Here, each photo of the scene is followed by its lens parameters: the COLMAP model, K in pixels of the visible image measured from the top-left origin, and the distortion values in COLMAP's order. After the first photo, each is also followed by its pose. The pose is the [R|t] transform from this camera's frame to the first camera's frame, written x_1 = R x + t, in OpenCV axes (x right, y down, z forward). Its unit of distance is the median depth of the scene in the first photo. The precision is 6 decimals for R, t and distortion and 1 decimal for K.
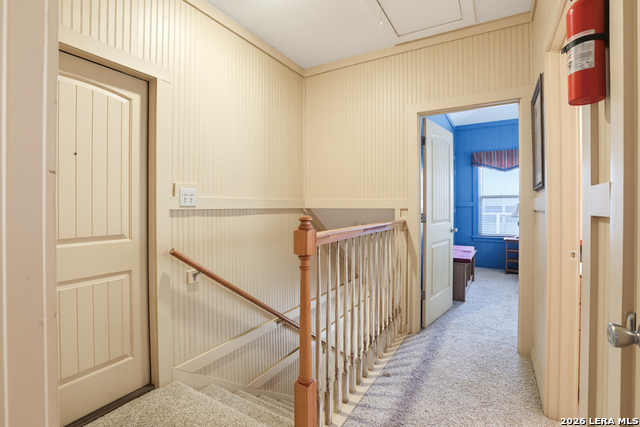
lens RADIAL K [[295.1, 0, 325.5], [0, 295.1, 211.7], [0, 0, 1]] dist [-0.041316, 0.001084]
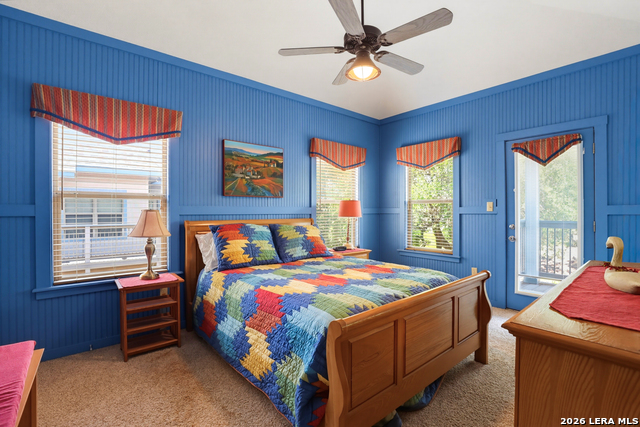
lens RADIAL K [[291.9, 0, 321.1], [0, 291.9, 211.6], [0, 0, 1]] dist [-0.046758, 0.017701]
pose [[0.325596, 0.009561, 0.945461, 0.266080], [0.016796, 0.999733, -0.015894, -0.010345], [-0.945360, 0.021055, 0.325349, 0.501478]]
